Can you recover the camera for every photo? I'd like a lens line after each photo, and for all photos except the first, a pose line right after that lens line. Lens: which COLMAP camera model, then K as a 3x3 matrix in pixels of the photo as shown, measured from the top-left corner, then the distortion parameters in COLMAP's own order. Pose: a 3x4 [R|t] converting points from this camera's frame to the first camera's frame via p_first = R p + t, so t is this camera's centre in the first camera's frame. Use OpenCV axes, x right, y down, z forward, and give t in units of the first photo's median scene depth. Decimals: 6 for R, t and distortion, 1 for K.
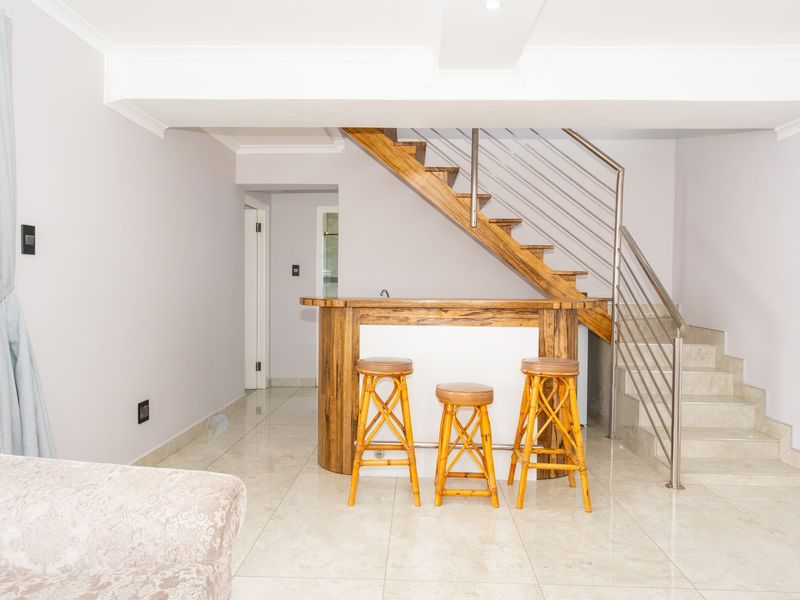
lens RADIAL K [[607.5, 0, 400.0], [0, 607.5, 300.0], [0, 0, 1]] dist [0.006931, 0.003441]
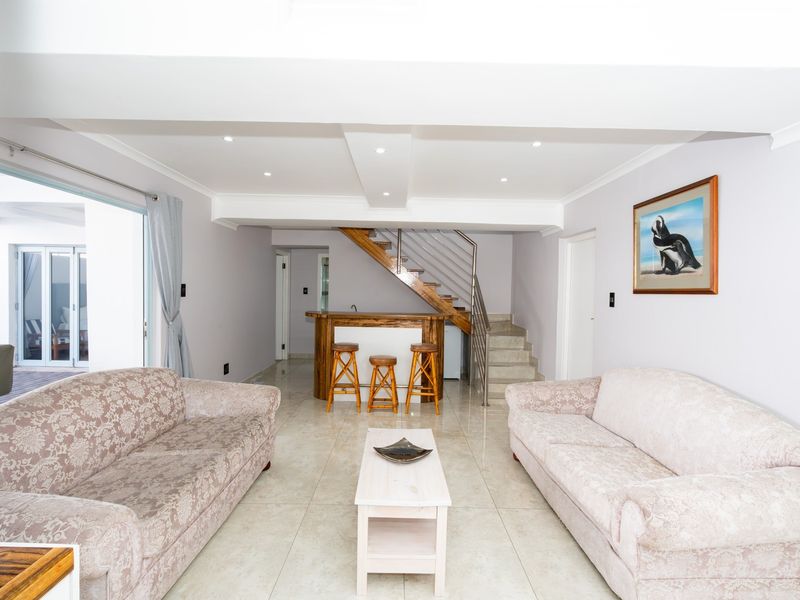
lens RADIAL K [[437.9, 0, 400.0], [0, 437.9, 300.0], [0, 0, 1]] dist [0.001348, 0.000520]
pose [[0.999374, 0.008441, 0.034361, 0.102074], [-0.008486, 0.999963, 0.001180, -0.051641], [-0.034350, -0.001471, 0.999409, -0.474604]]
